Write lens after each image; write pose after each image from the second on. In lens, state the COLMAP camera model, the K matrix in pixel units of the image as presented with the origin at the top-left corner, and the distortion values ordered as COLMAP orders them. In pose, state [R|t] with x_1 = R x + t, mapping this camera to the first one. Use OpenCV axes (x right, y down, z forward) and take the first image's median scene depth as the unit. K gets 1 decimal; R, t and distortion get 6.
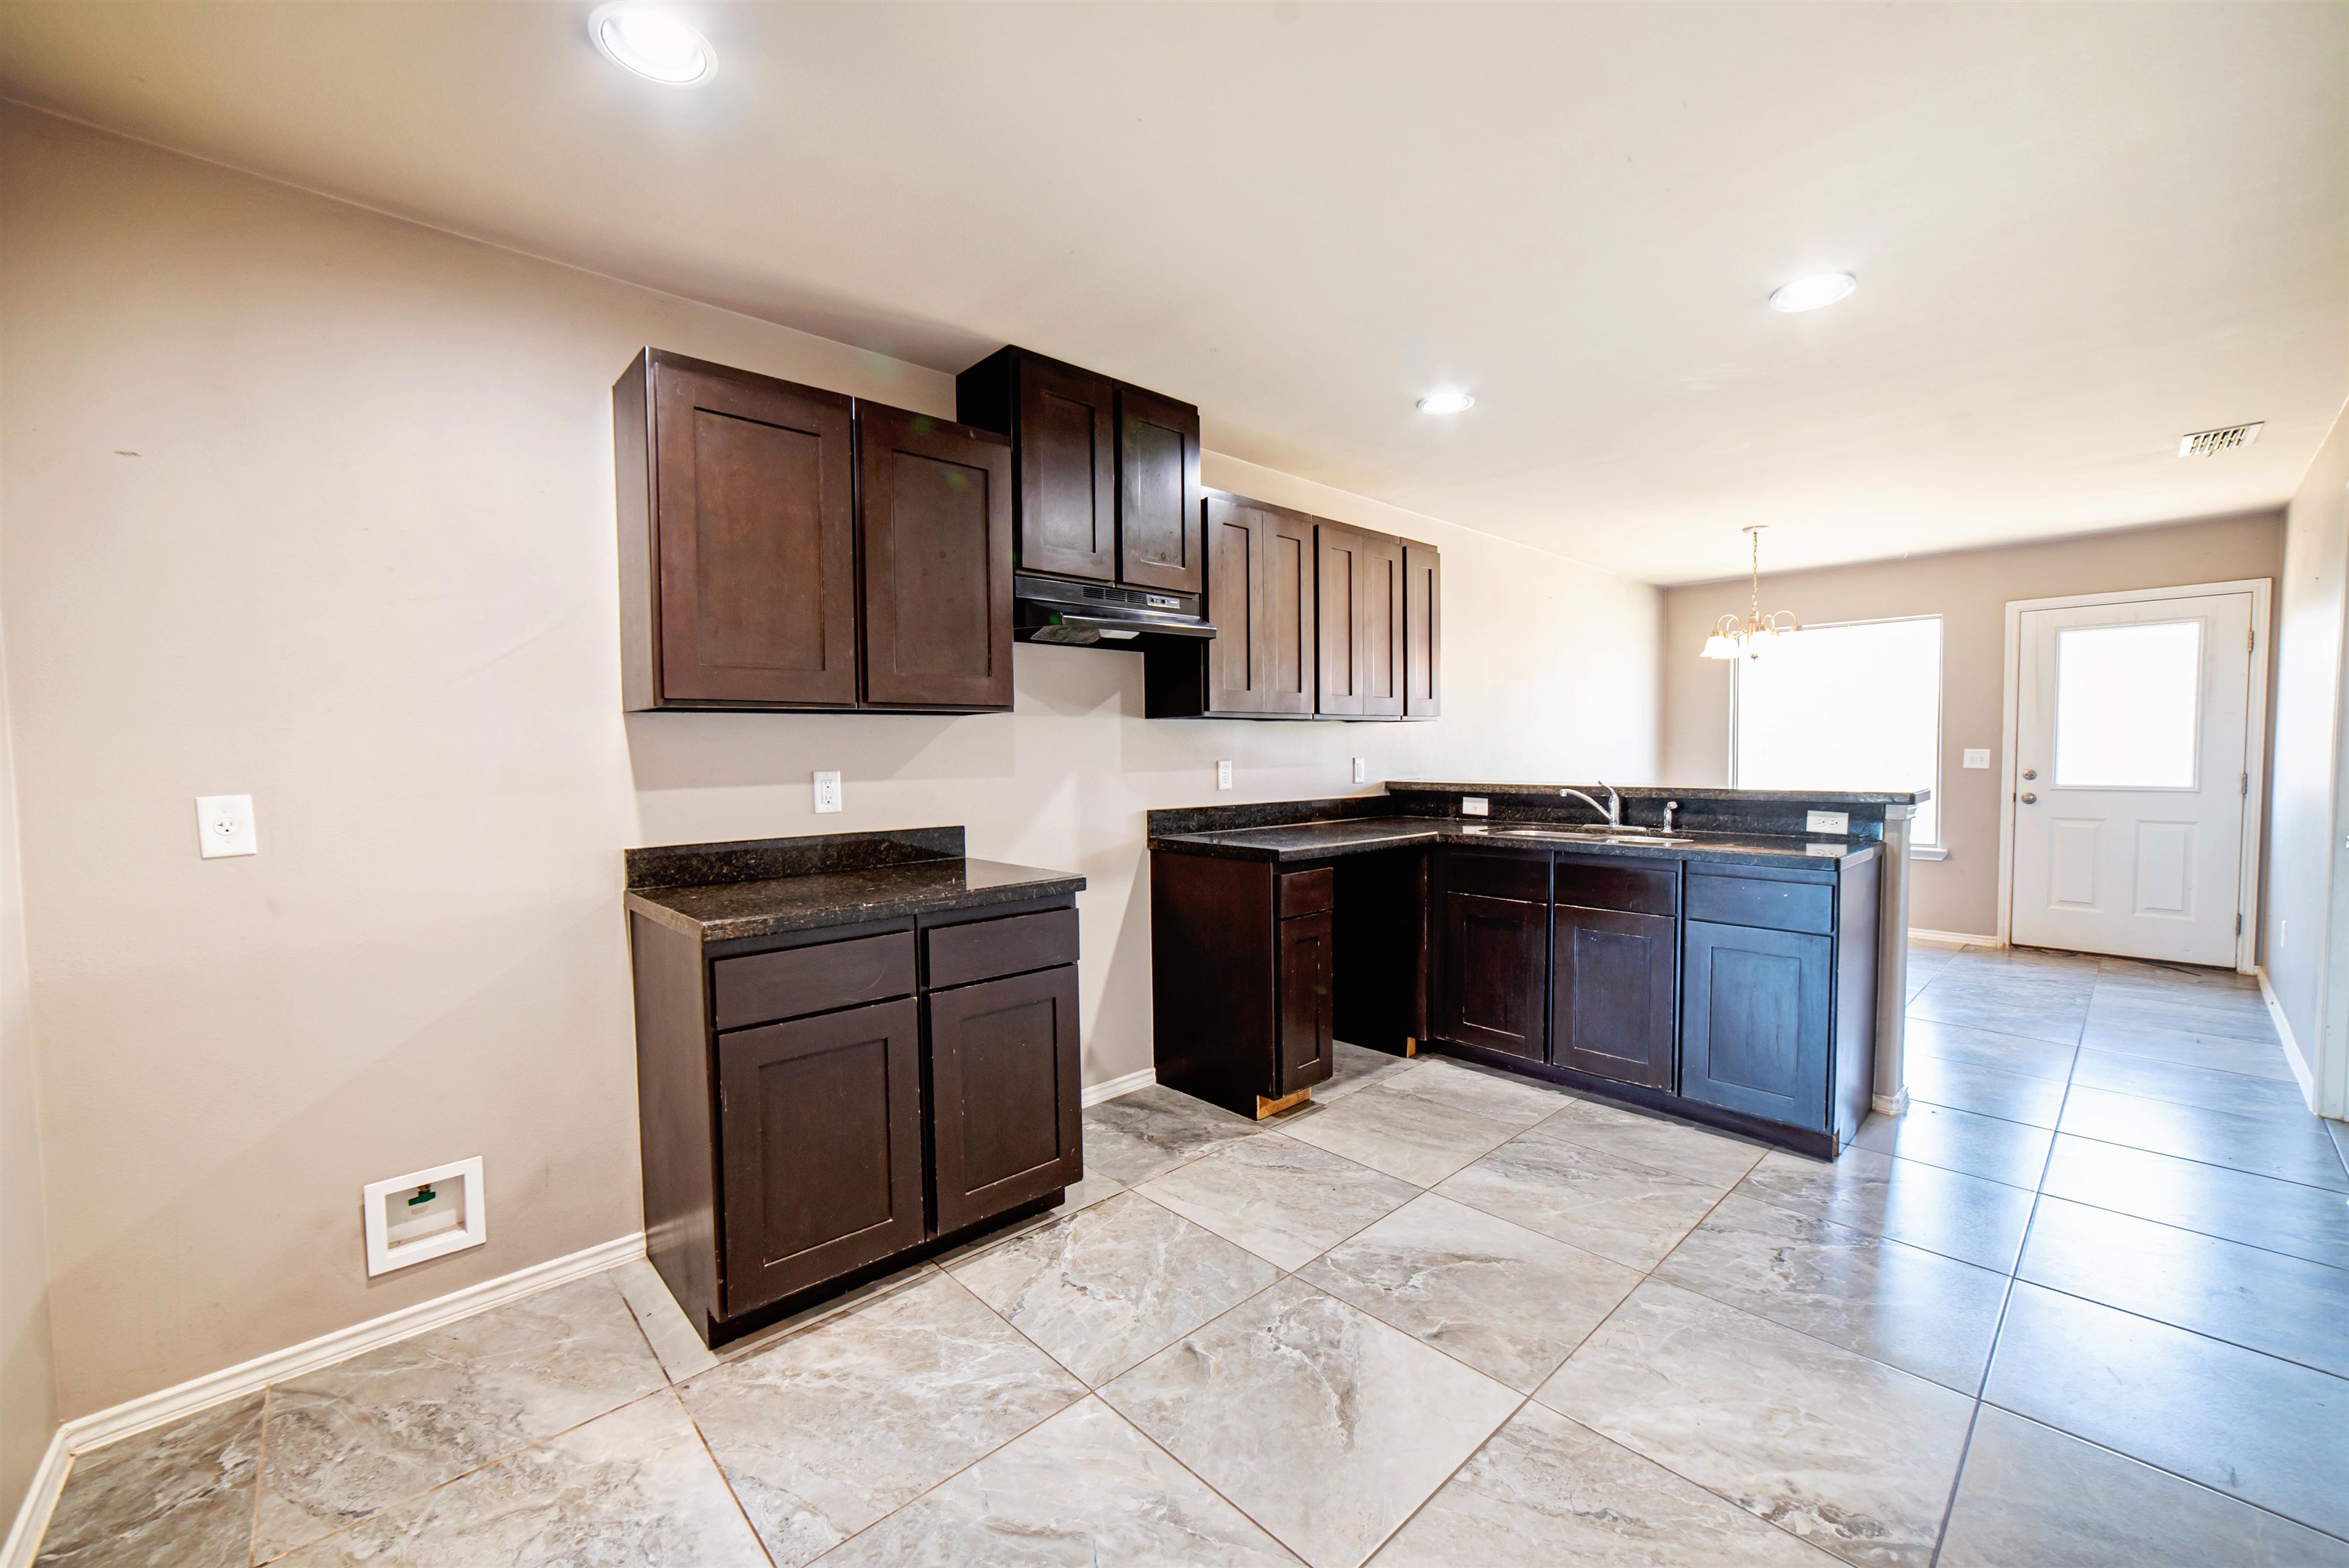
lens RADIAL K [[925.0, 0, 1174.5], [0, 925.0, 784.0], [0, 0, 1]] dist [-0.025402, 0.009374]
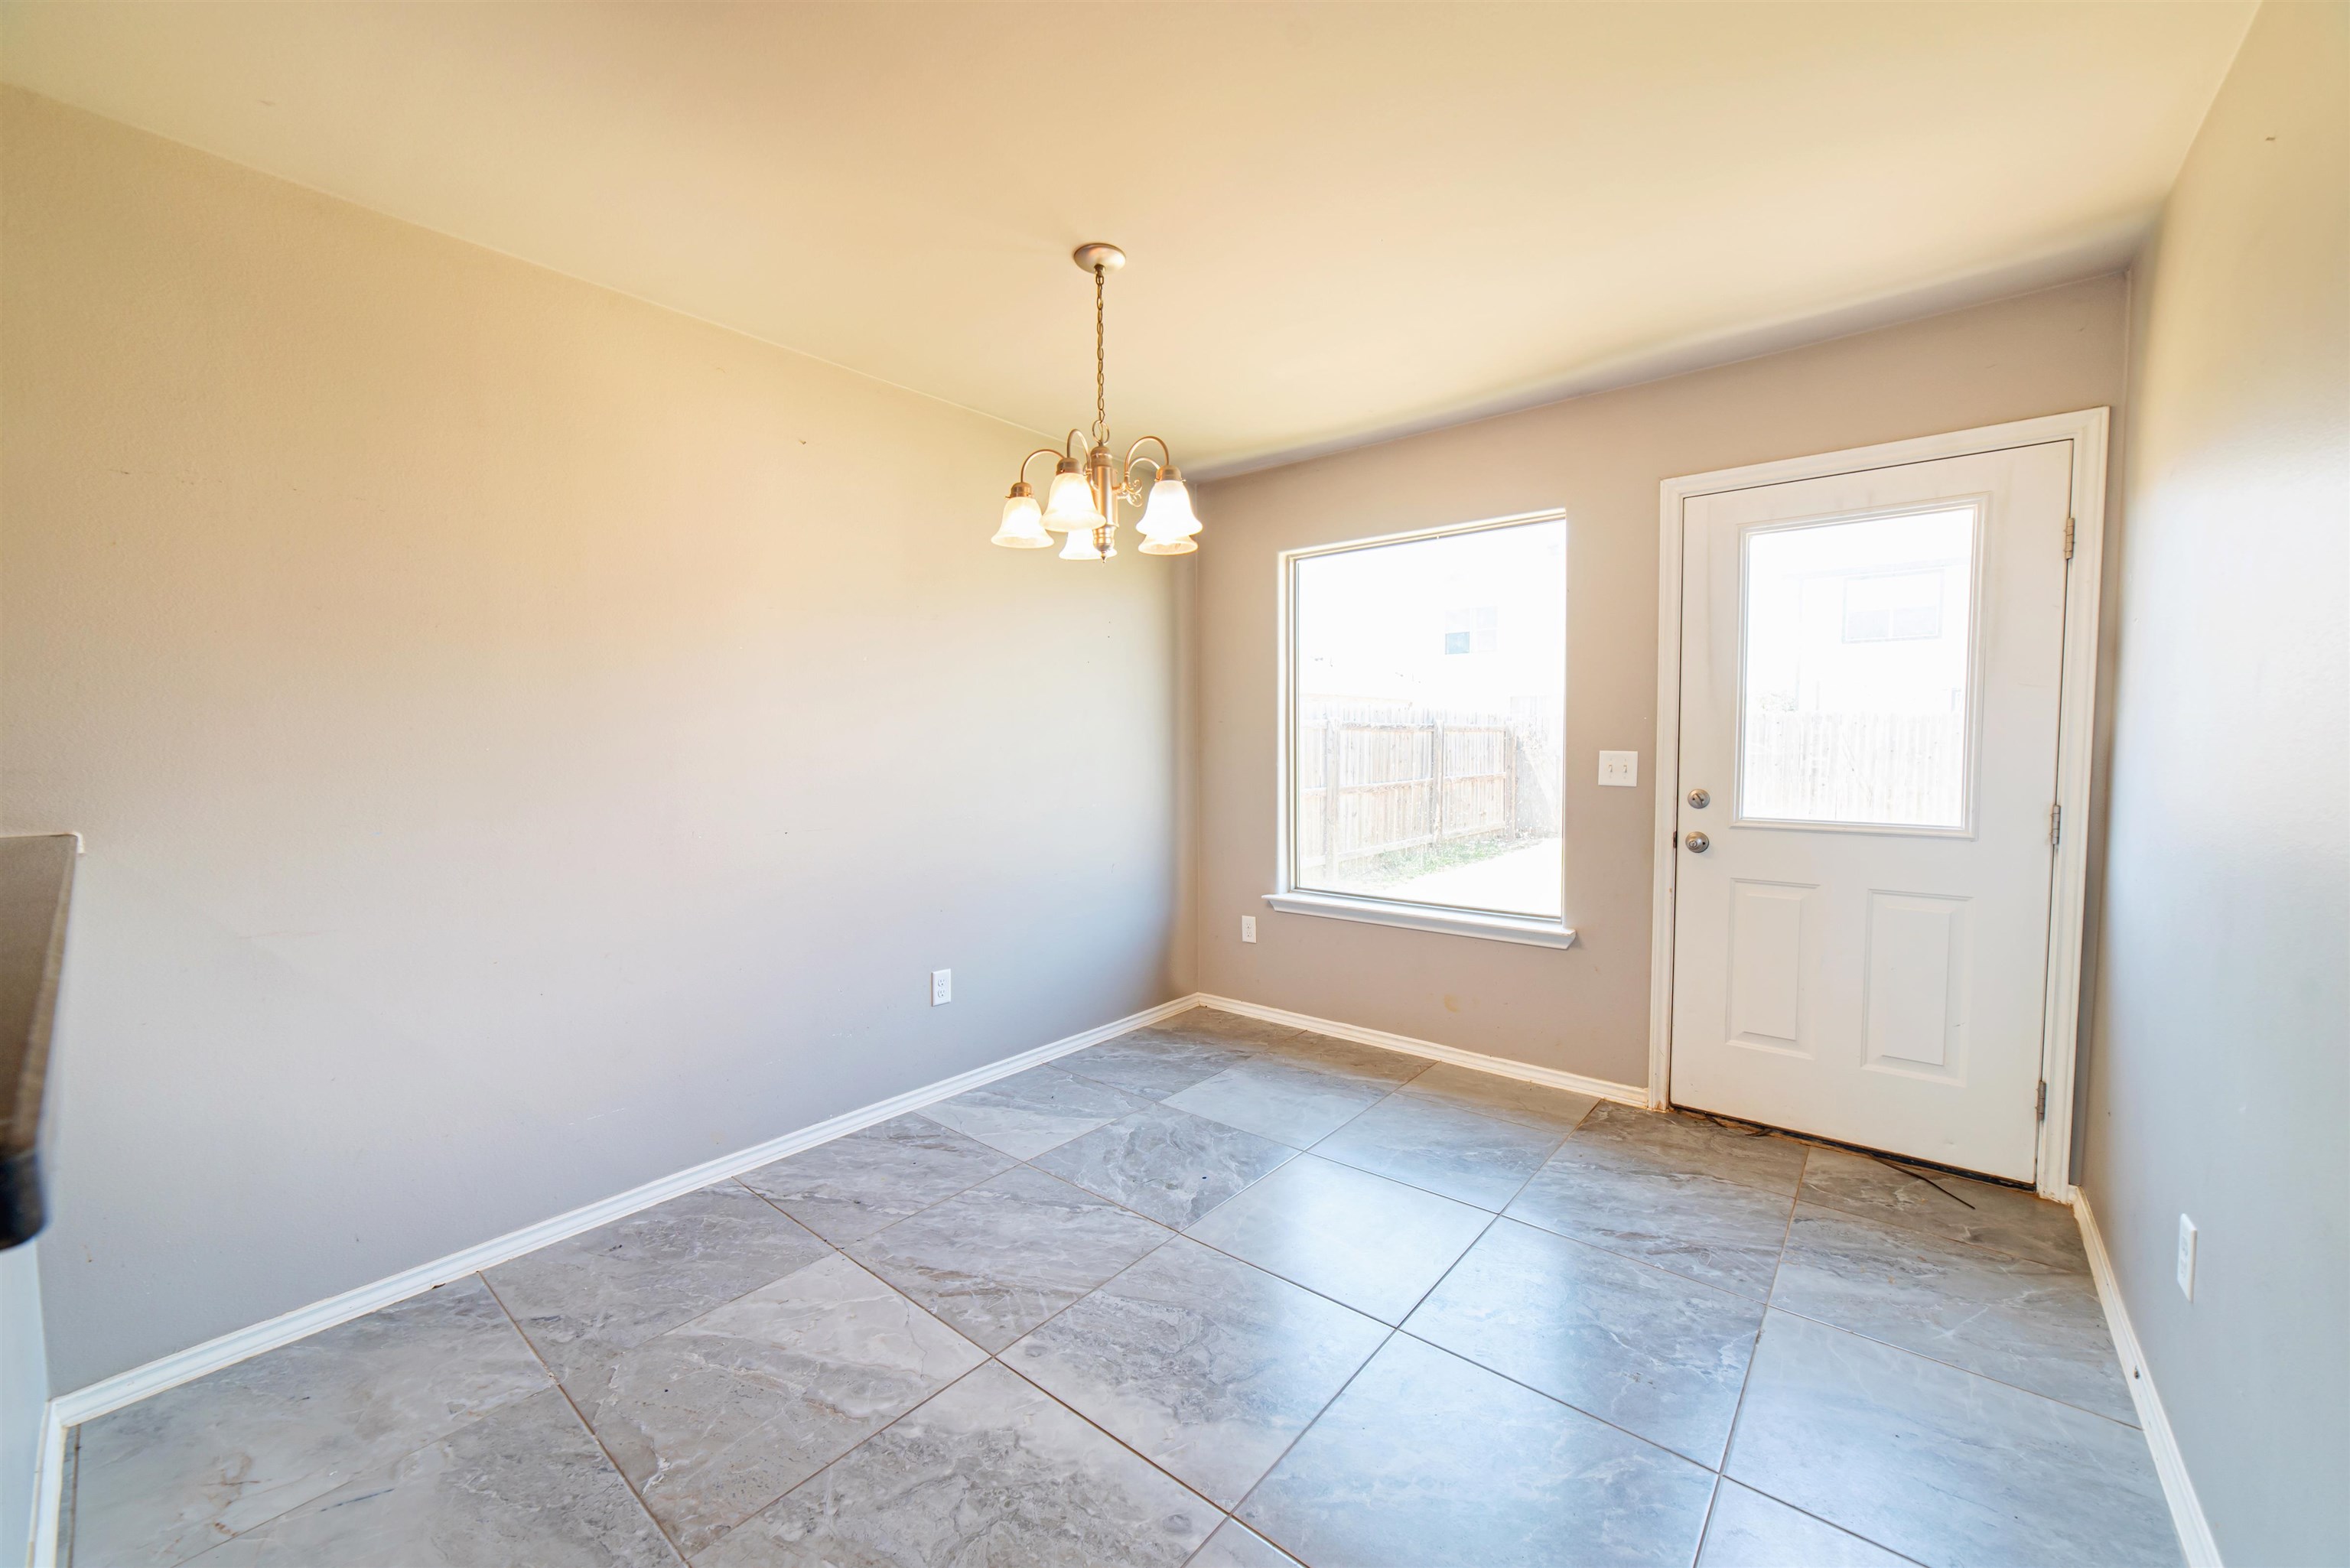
lens RADIAL K [[902.1, 0, 1175.0], [0, 902.1, 784.0], [0, 0, 1]] dist [-0.021611, 0.008622]
pose [[0.990328, -0.002389, 0.138722, 0.625008], [0.001057, 0.999953, 0.009673, -0.027838], [-0.138739, -0.009433, 0.990284, 0.578347]]
